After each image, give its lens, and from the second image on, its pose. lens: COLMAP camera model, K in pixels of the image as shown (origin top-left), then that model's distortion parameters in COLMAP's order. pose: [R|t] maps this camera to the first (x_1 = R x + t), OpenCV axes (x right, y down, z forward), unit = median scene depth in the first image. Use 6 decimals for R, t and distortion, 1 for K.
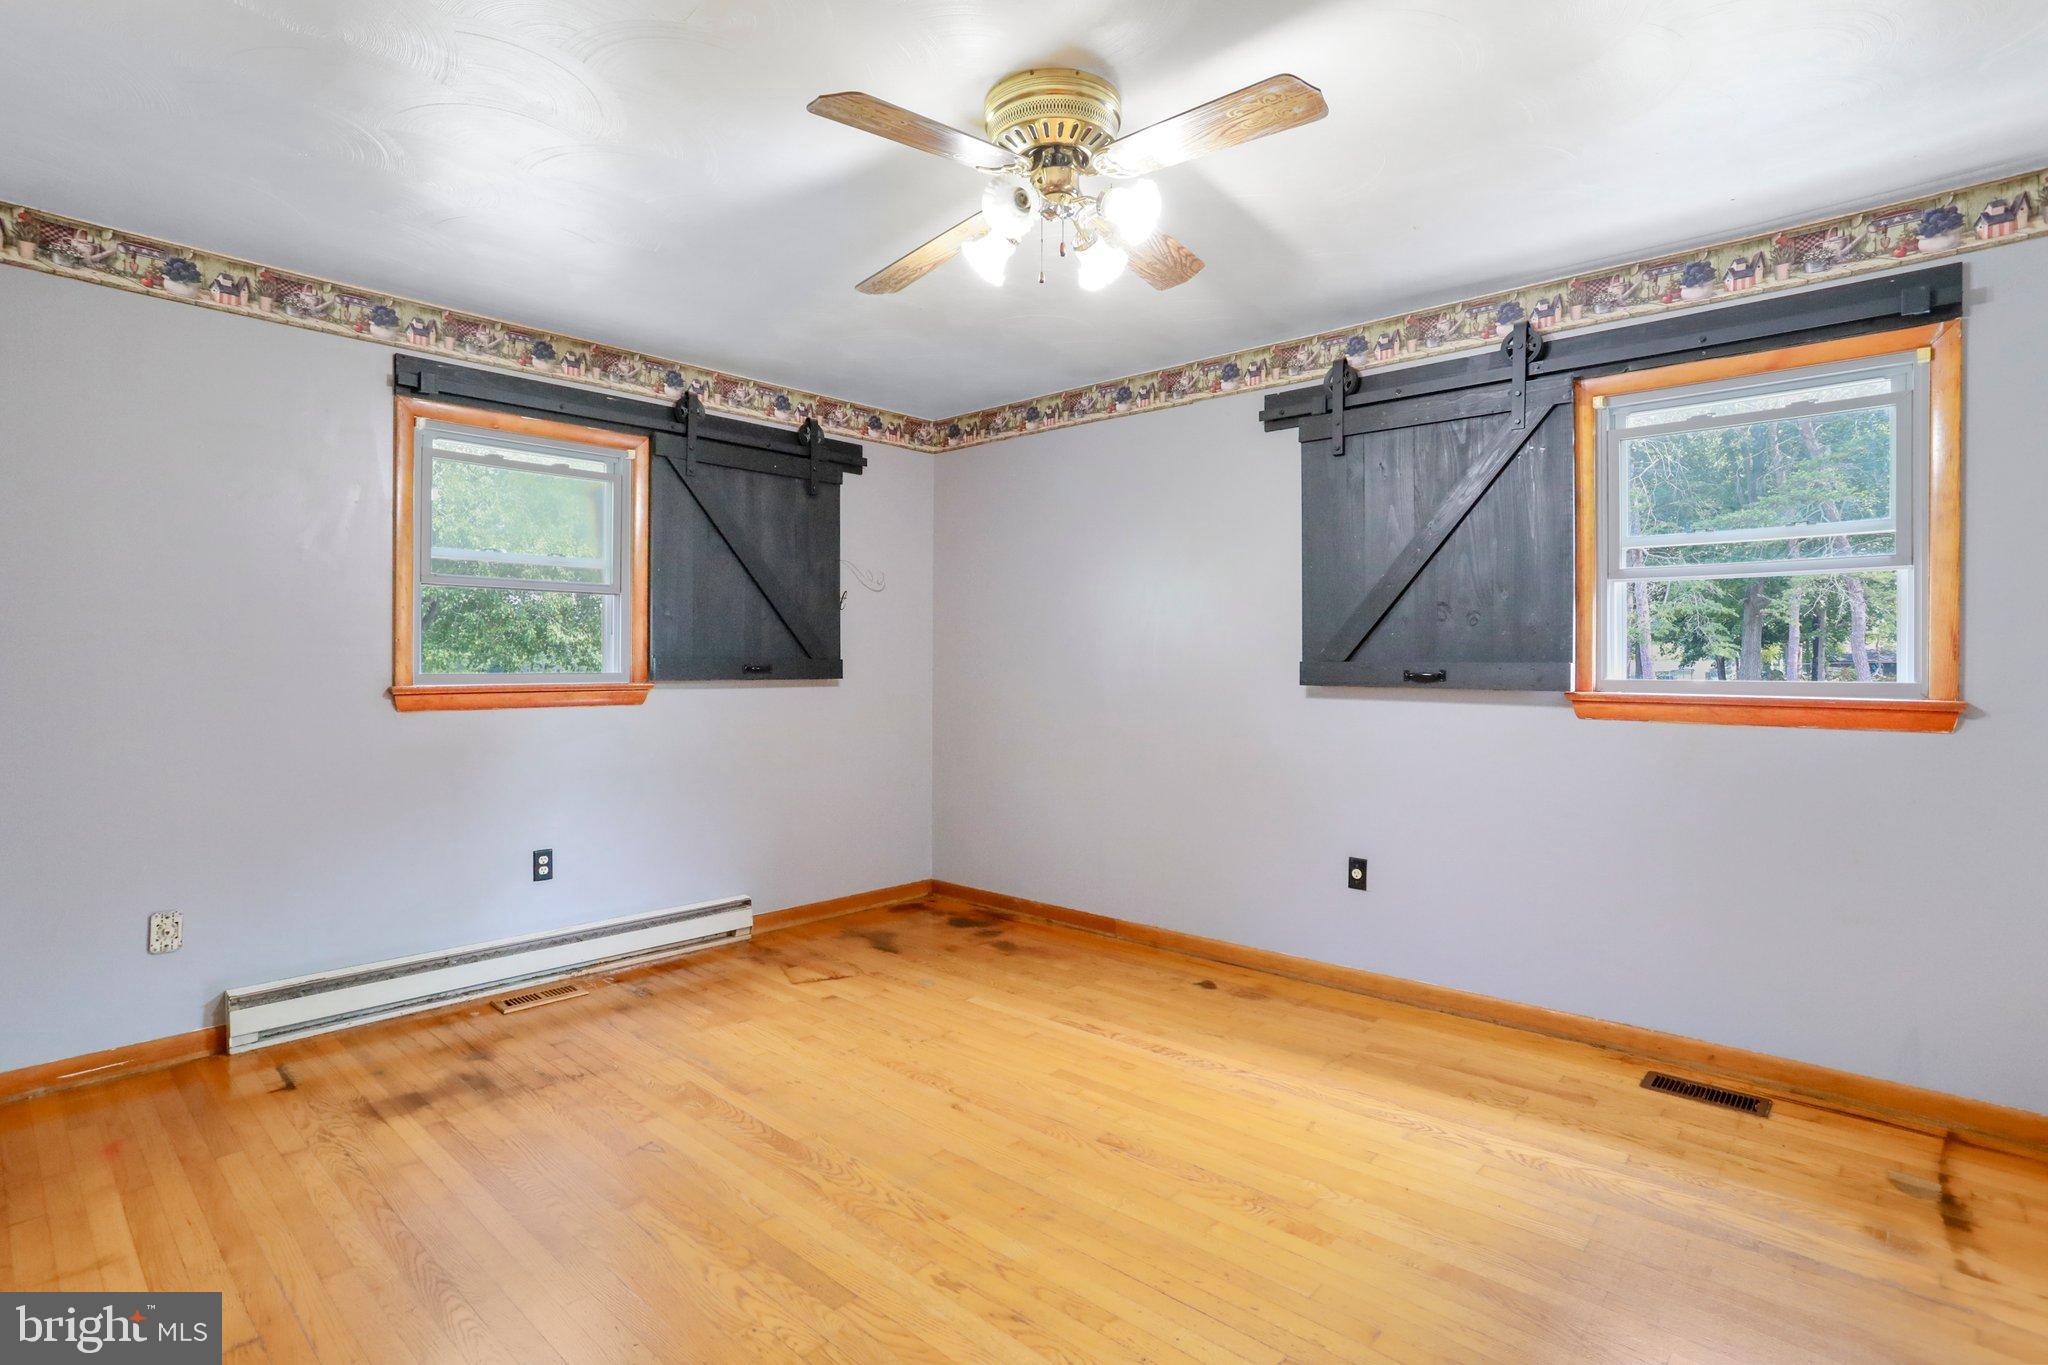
lens RADIAL K [[1022.6, 0, 1033.1], [0, 1022.6, 662.5], [0, 0, 1]] dist [-0.058453, 0.032423]
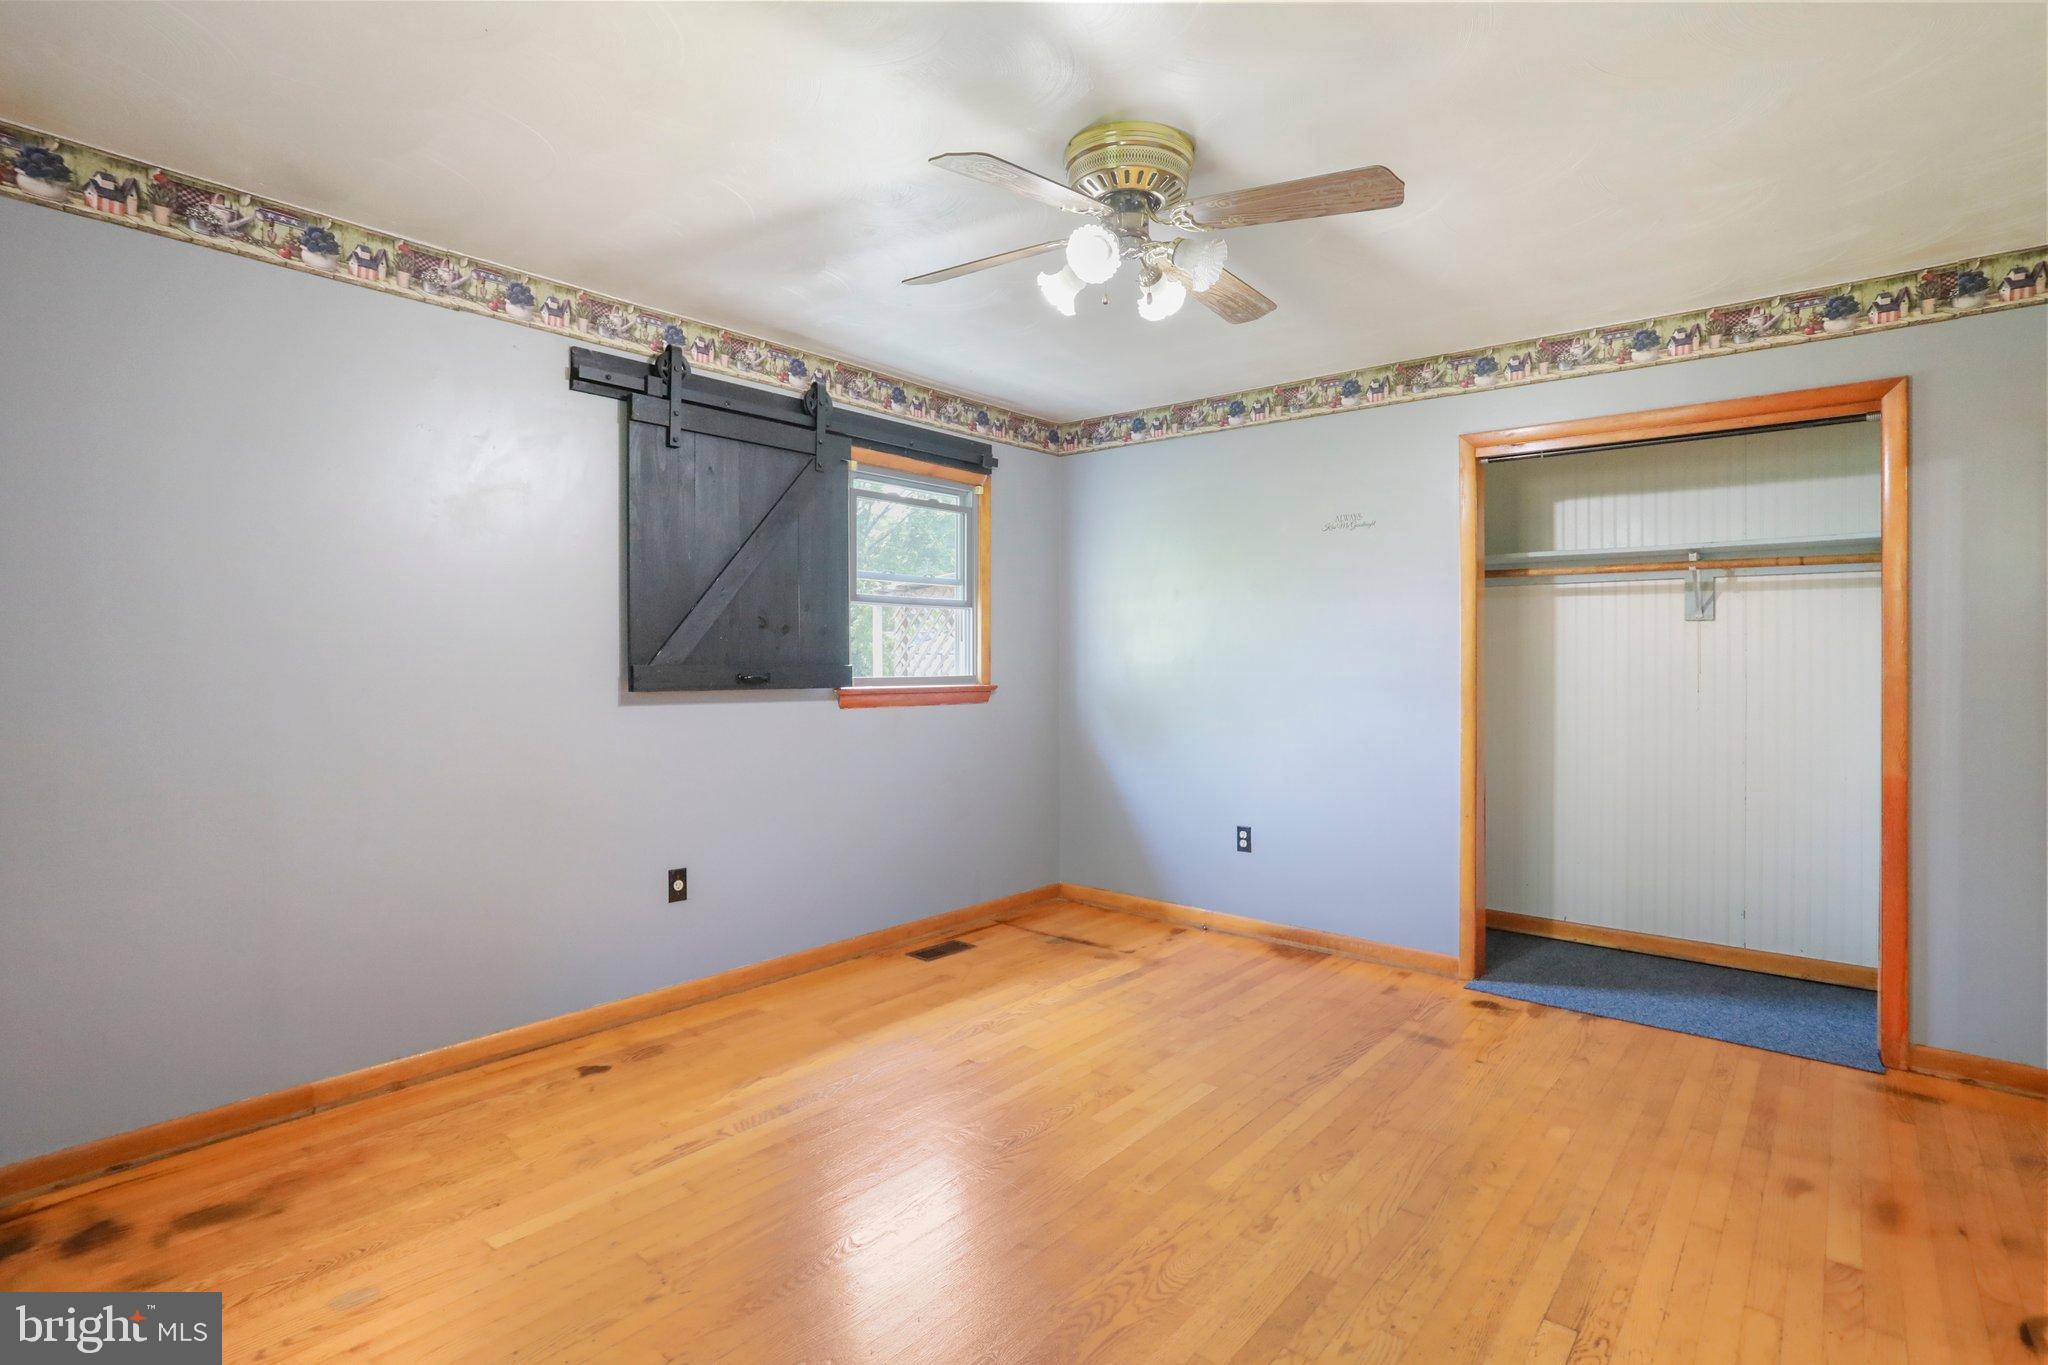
lens RADIAL K [[982.4, 0, 1026.7], [0, 982.4, 661.8], [0, 0, 1]] dist [-0.058612, 0.032941]
pose [[-0.029617, -0.000891, 0.999561, -0.710999], [0.003825, 0.999992, 0.001005, -0.004232], [-0.999554, 0.003853, -0.029614, 0.807685]]
